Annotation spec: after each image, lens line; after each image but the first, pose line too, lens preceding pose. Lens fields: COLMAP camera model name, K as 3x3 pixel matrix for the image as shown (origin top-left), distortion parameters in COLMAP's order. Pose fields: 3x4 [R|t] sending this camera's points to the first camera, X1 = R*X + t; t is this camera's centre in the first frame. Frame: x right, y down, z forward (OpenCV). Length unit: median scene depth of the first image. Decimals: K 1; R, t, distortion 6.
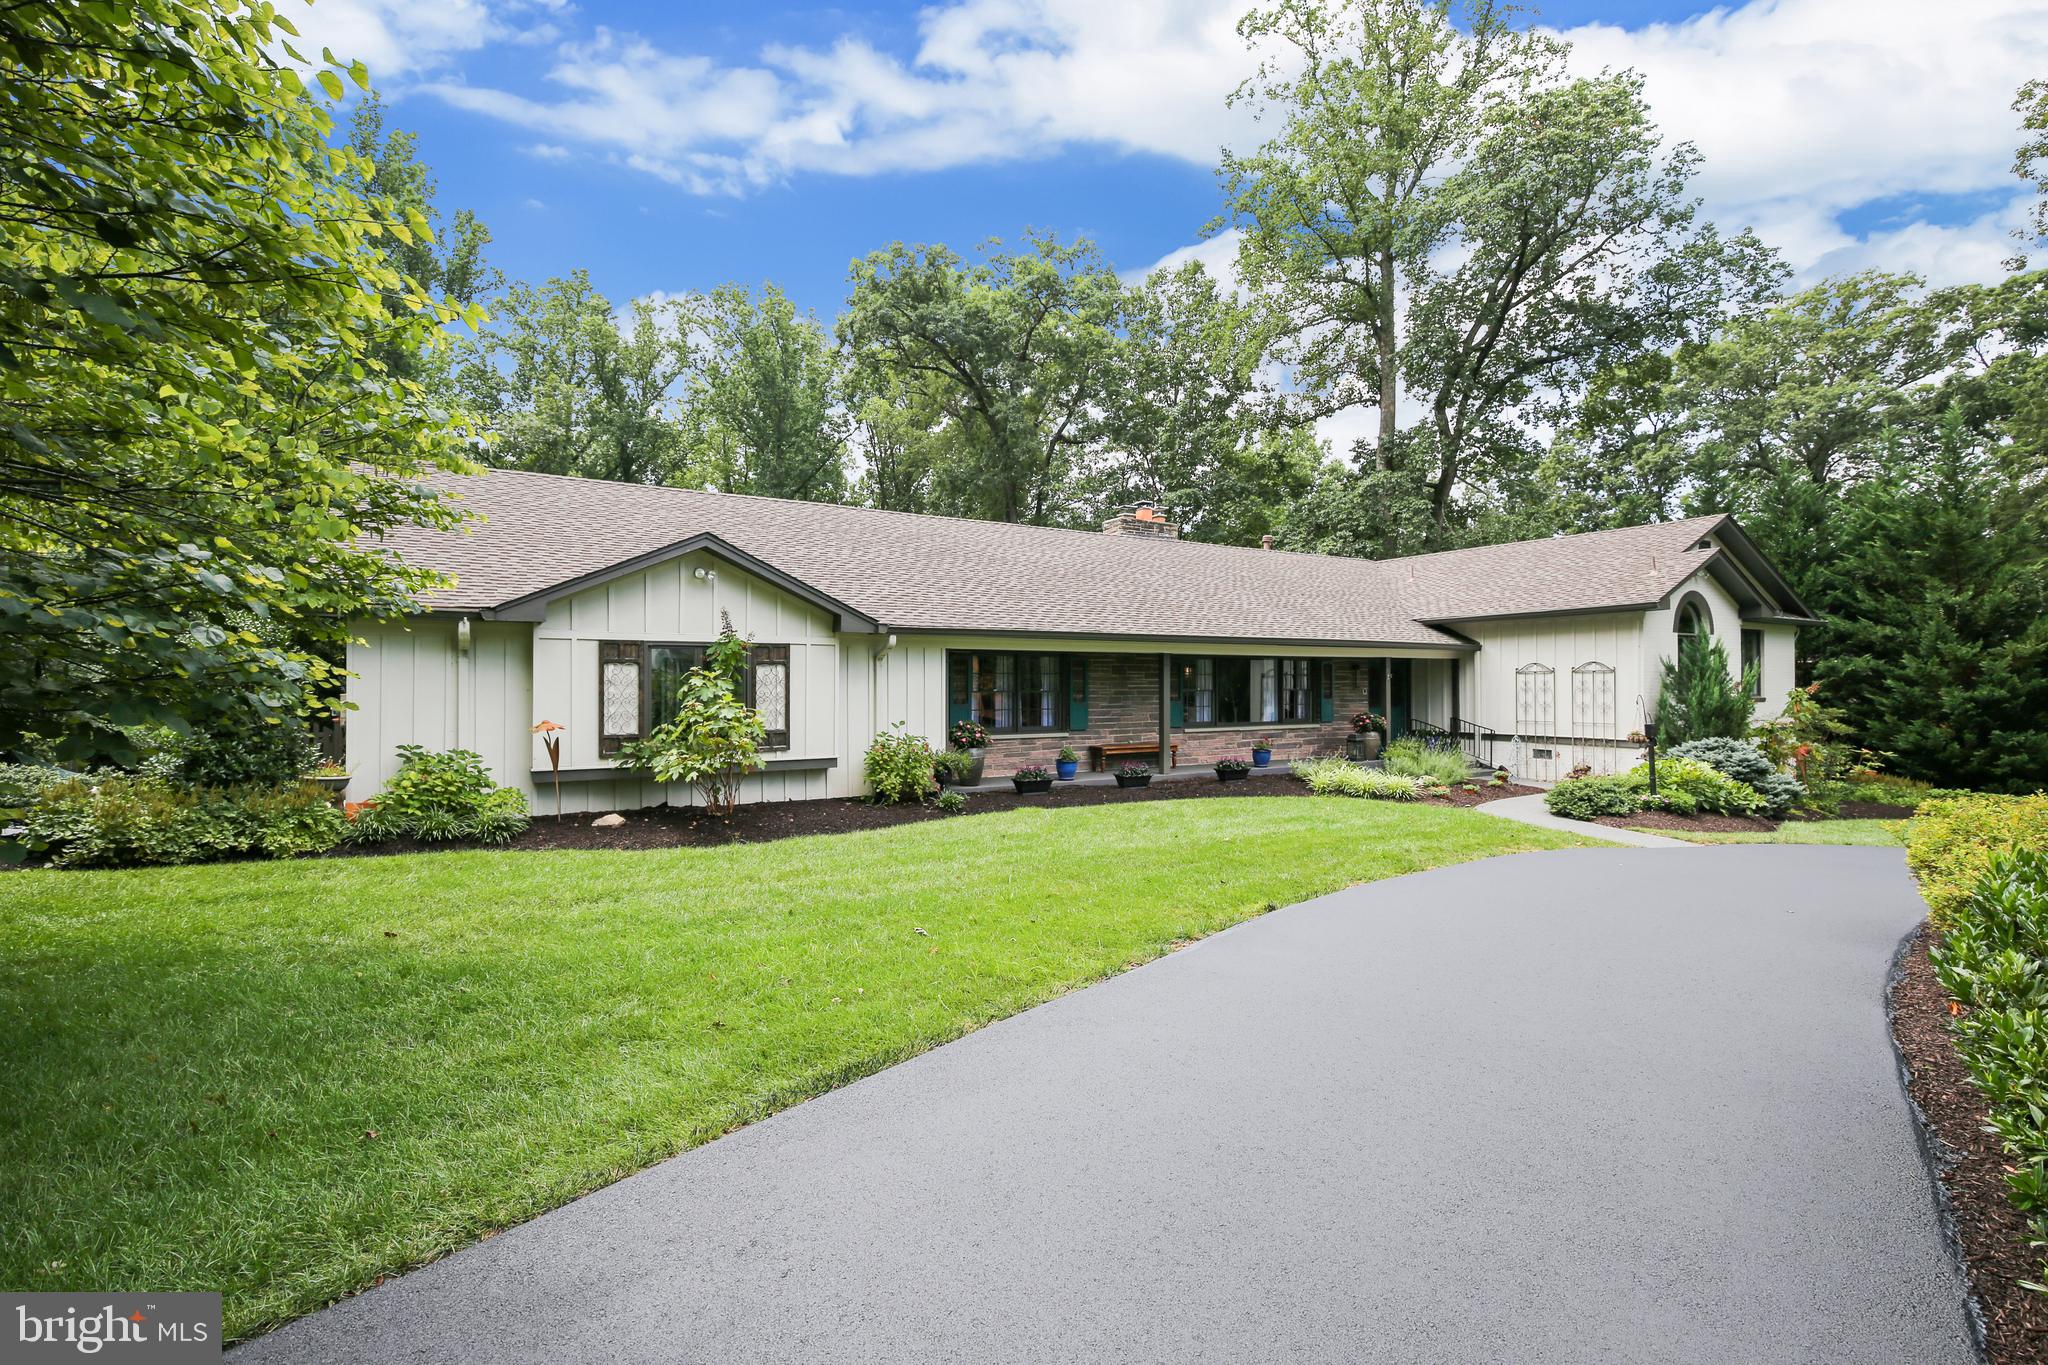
lens RADIAL K [[934.9, 0, 1022.2], [0, 934.9, 678.0], [0, 0, 1]] dist [0.010359, -0.002904]
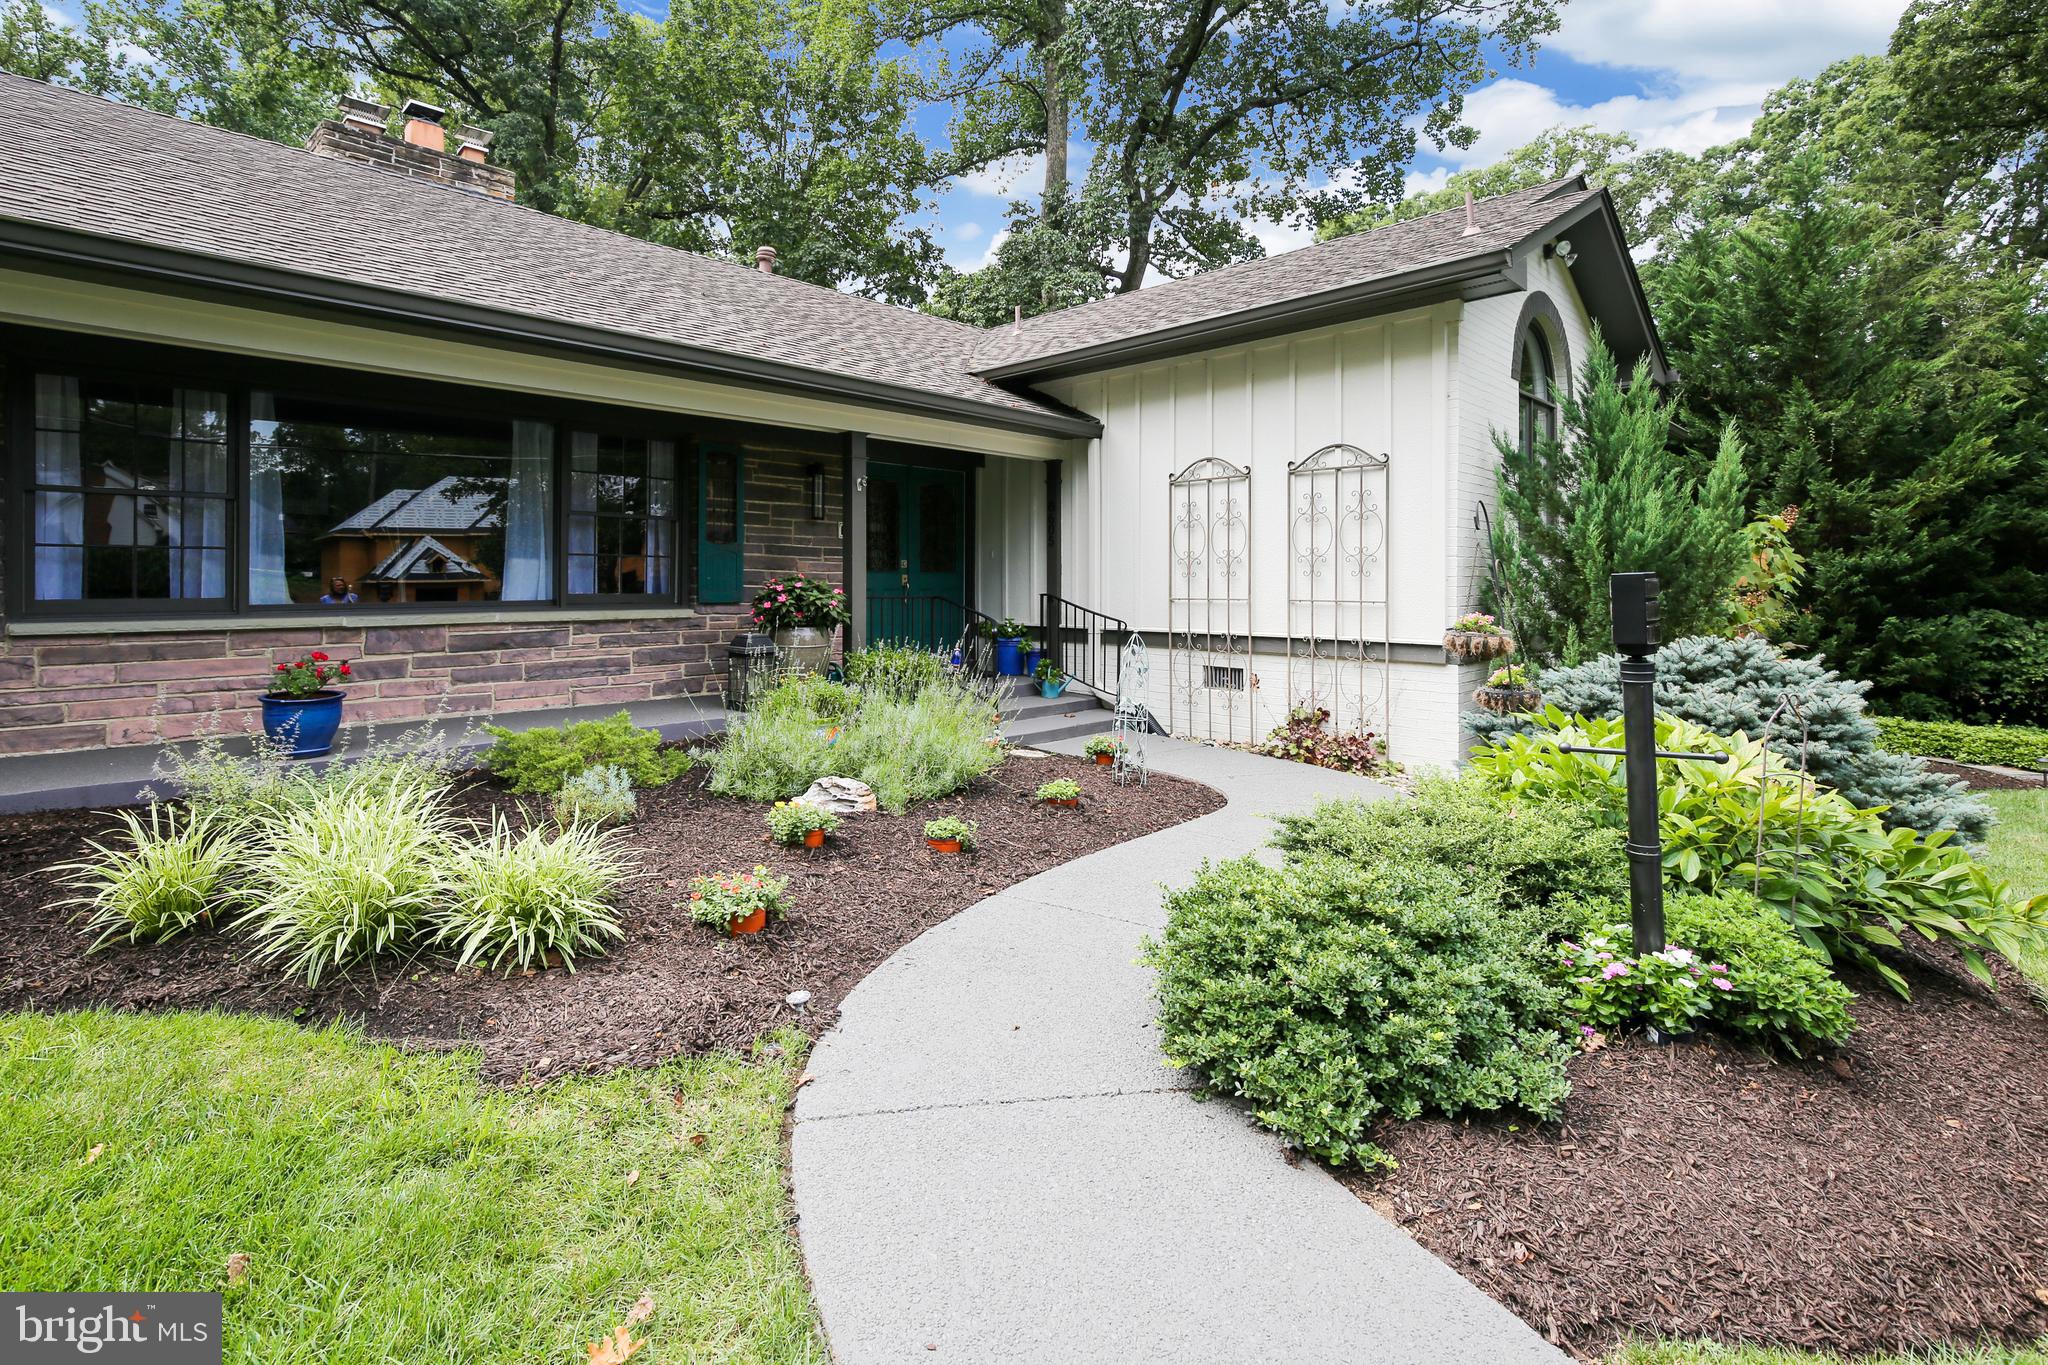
lens RADIAL K [[934.9, 0, 1021.0], [0, 934.9, 592.2], [0, 0, 1]] dist [0.010359, -0.002904]
pose [[0.970374, 0.001063, 0.241605, 0.351129], [-0.004985, 0.999866, 0.015621, 0.035534], [-0.241556, -0.016362, 0.970249, 0.592394]]
